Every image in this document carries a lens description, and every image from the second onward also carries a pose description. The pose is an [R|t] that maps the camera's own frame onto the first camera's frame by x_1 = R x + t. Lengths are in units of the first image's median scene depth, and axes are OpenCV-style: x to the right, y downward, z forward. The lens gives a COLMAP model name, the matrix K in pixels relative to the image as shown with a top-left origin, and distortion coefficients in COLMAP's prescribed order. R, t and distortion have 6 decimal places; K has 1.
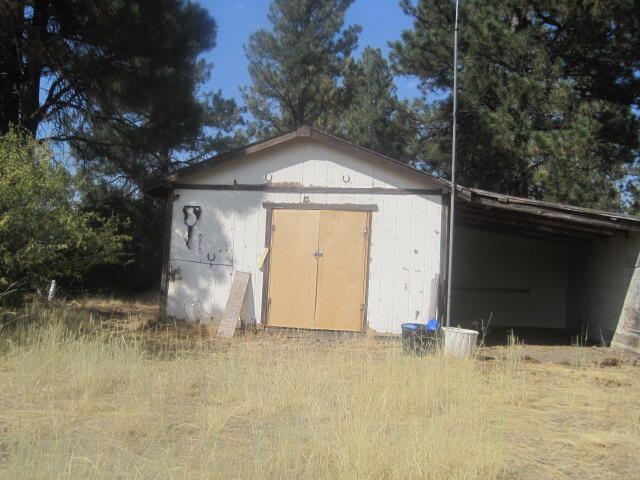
lens RADIAL K [[650.7, 0, 320.2], [0, 650.7, 243.2], [0, 0, 1]] dist [-0.173991, 0.126770]
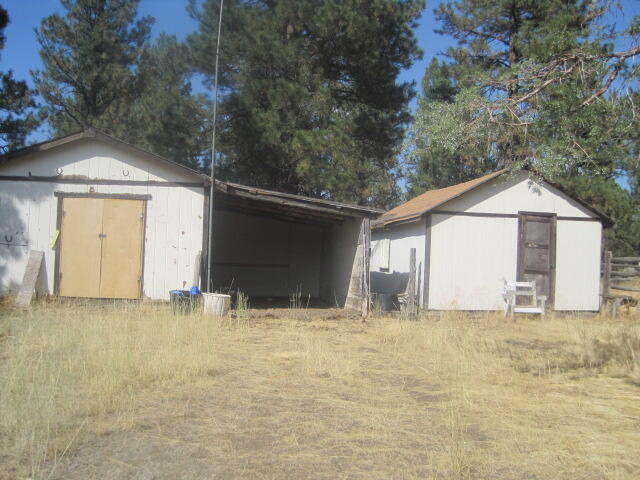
lens RADIAL K [[650.7, 0, 320.2], [0, 650.7, 243.2], [0, 0, 1]] dist [-0.173991, 0.126770]
pose [[0.952938, -0.007190, 0.303079, 0.014428], [-0.001148, 0.999626, 0.027323, -0.000887], [-0.303162, -0.026385, 0.952574, -0.153525]]
